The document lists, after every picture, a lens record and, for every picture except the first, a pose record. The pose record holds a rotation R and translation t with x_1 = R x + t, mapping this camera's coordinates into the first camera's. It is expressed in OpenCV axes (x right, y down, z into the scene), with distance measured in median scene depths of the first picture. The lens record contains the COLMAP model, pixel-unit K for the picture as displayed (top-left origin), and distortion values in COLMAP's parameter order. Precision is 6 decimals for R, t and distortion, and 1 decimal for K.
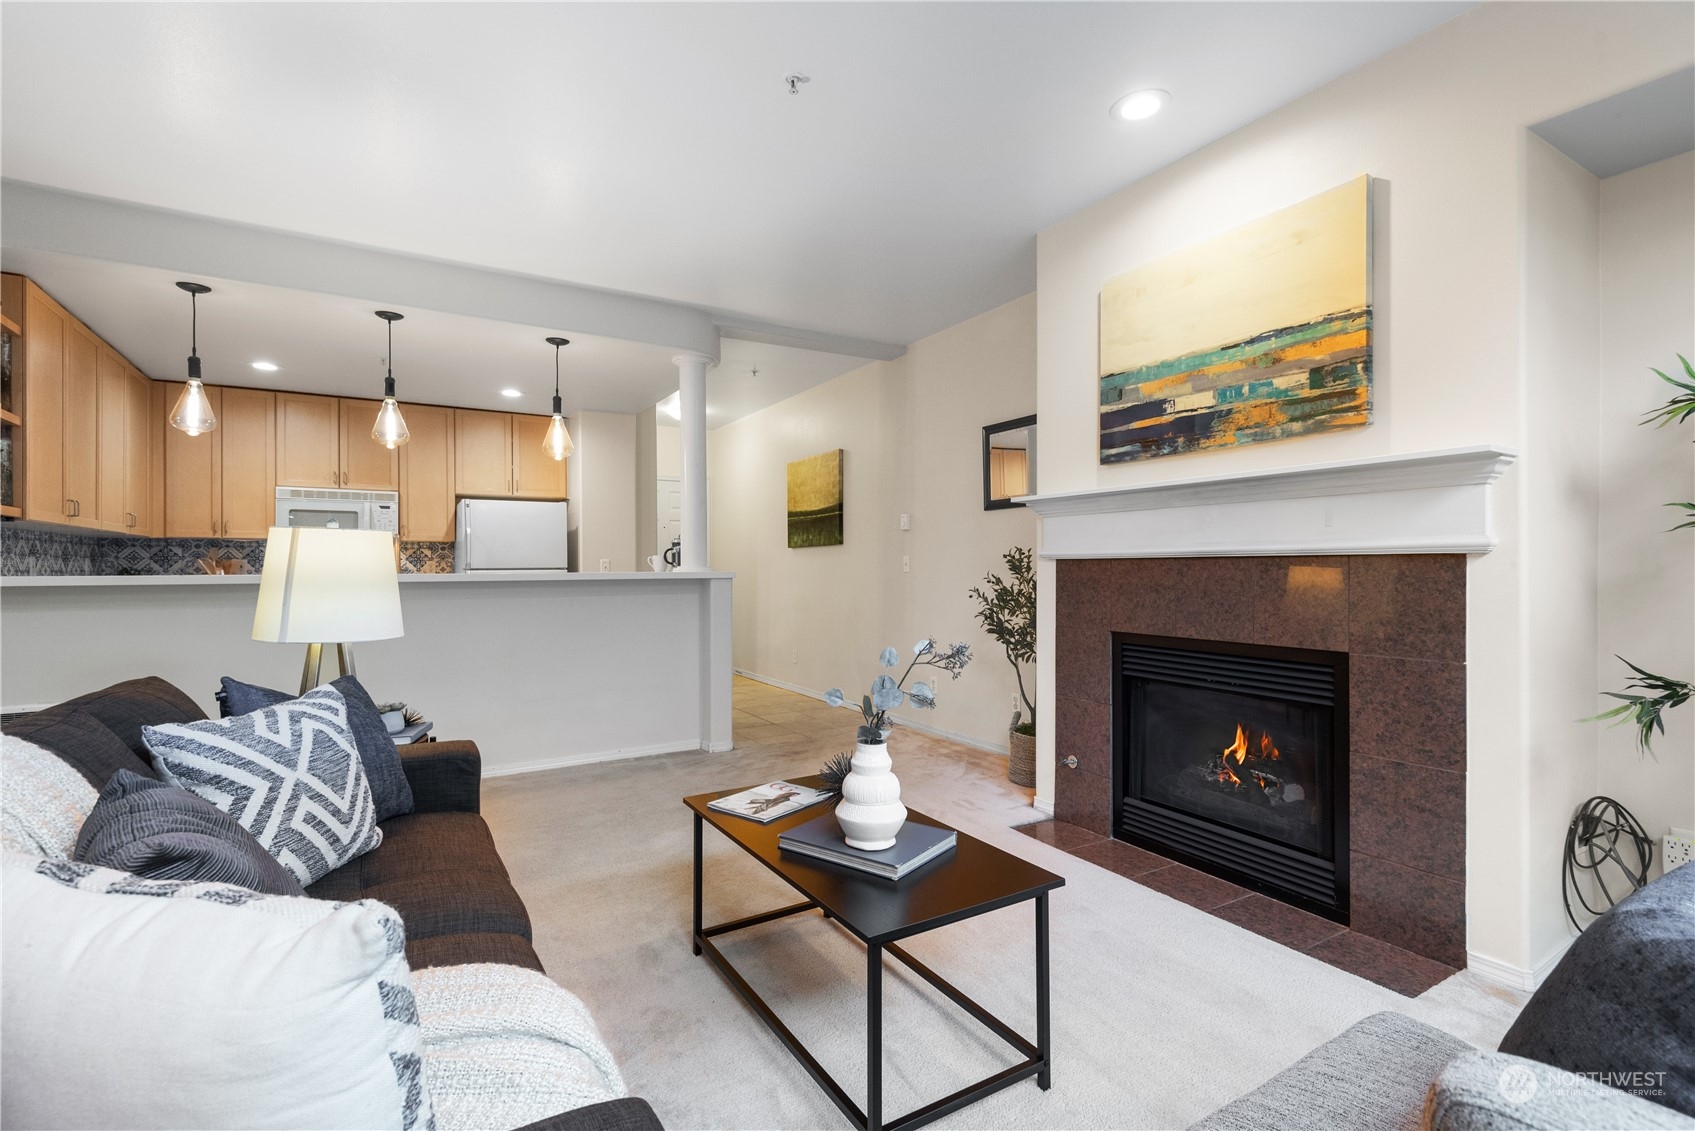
lens RADIAL K [[763.2, 0, 847.5], [0, 763.2, 565.5], [0, 0, 1]] dist [0.029269, -0.000021]
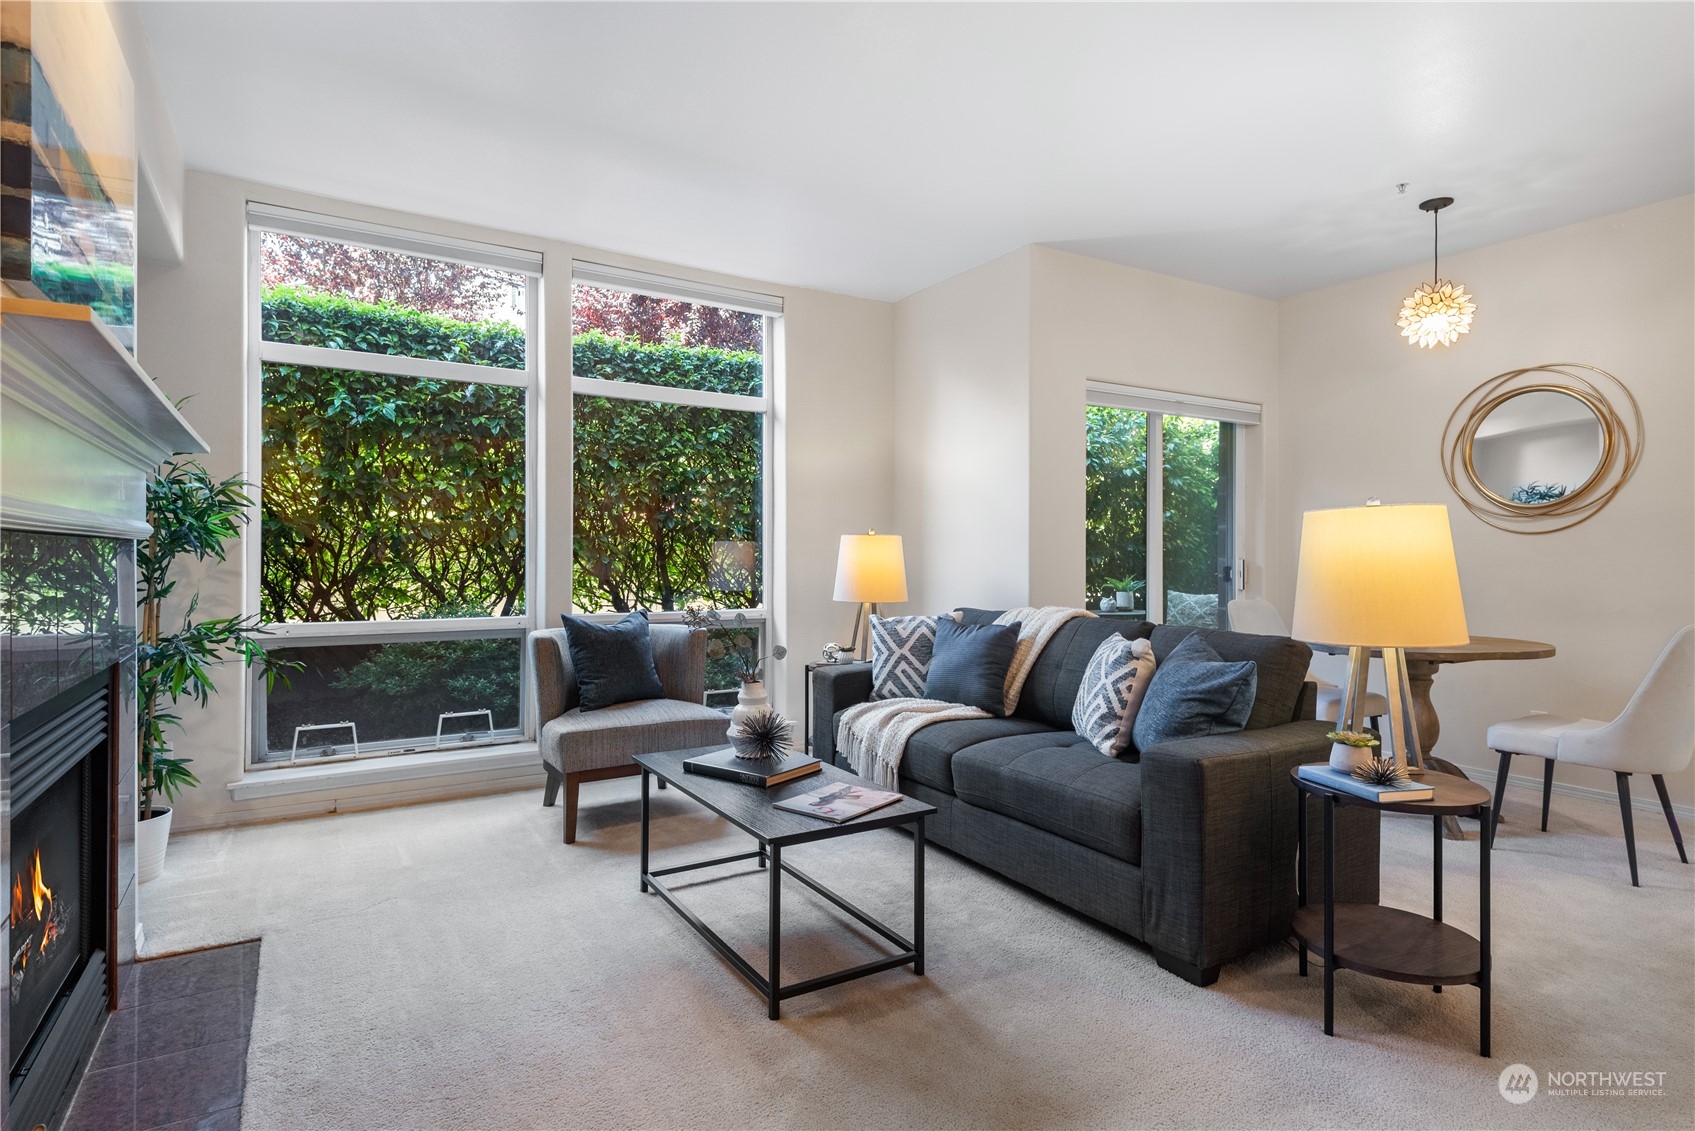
lens RADIAL K [[884.5, 0, 852.4], [0, 884.5, 565.3], [0, 0, 1]] dist [0.017546, -0.001438]
pose [[-0.999857, 0.000982, -0.016855, -0.077907], [0.000839, 0.999964, 0.008449, 0.004843], [0.016862, 0.008434, -0.999822, 1.665247]]
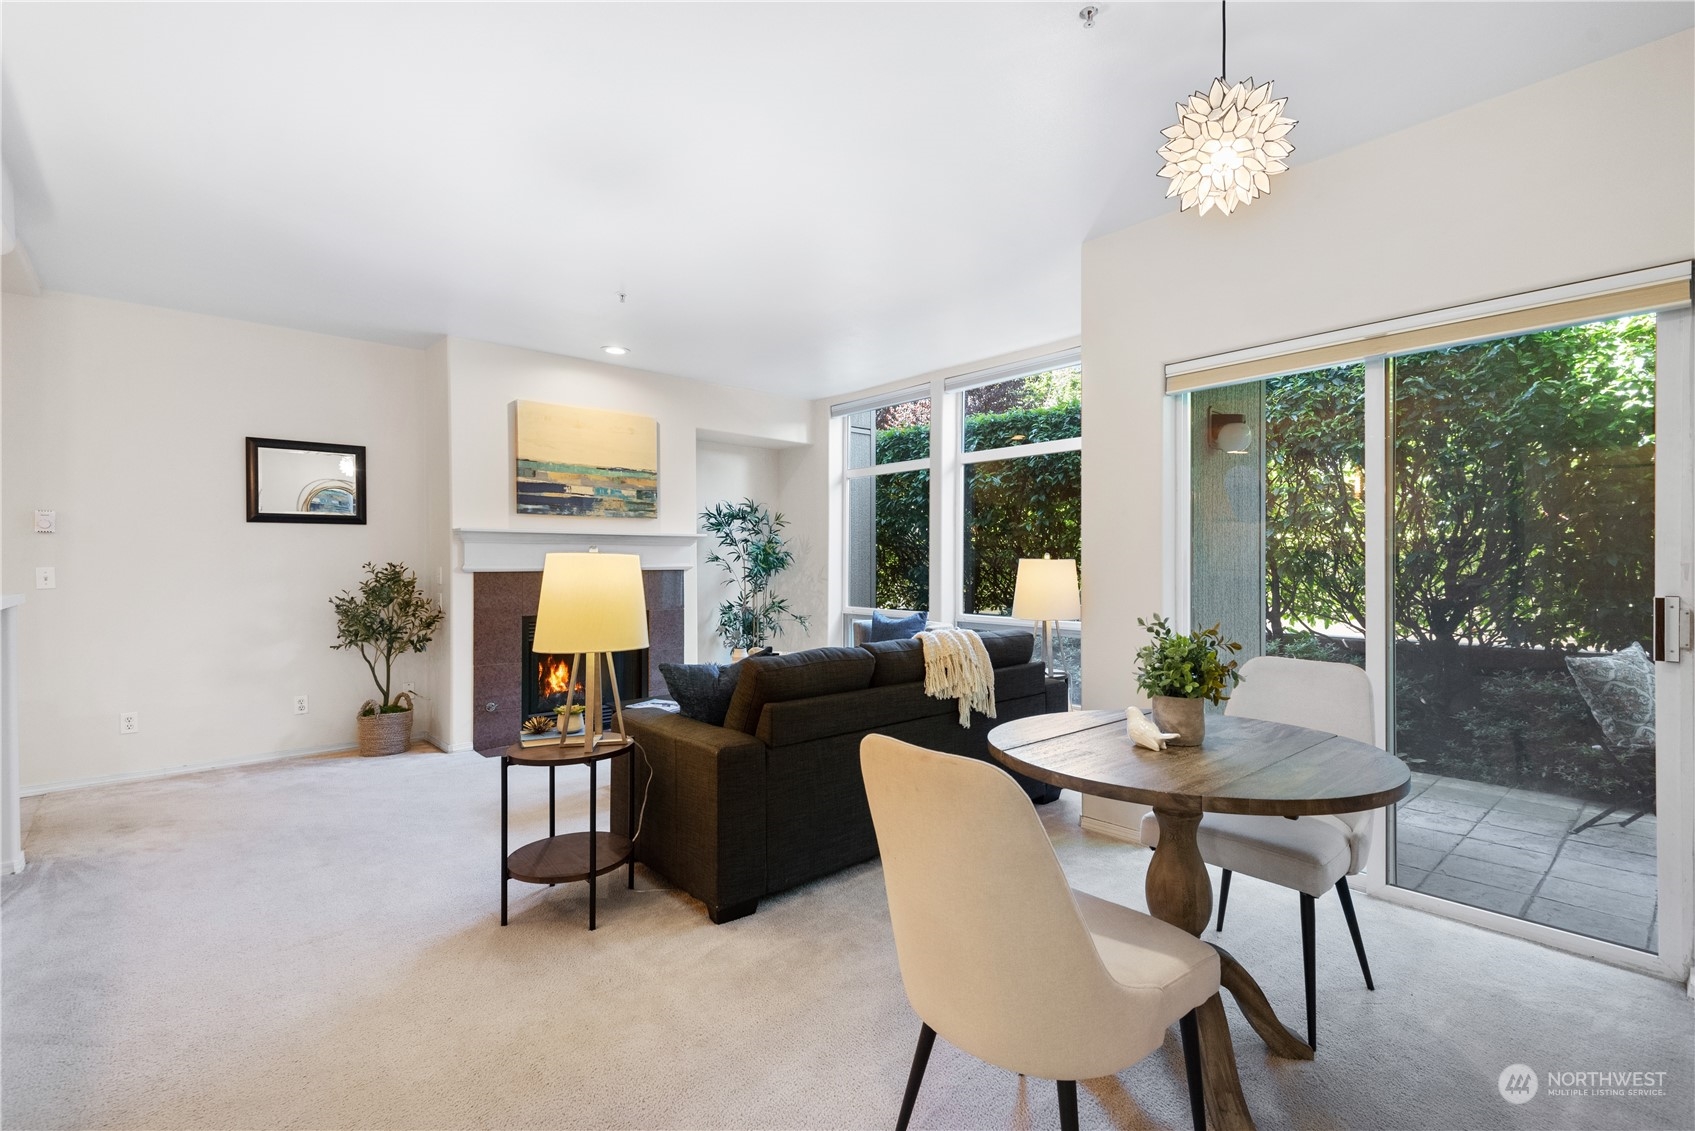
lens RADIAL K [[763.2, 0, 847.5], [0, 763.2, 565.5], [0, 0, 1]] dist [0.029269, -0.000021]
pose [[-0.184680, 0.002558, 0.982795, -1.589016], [0.003825, 0.999991, -0.001884, -0.018938], [-0.982791, 0.003412, -0.184688, 0.717242]]
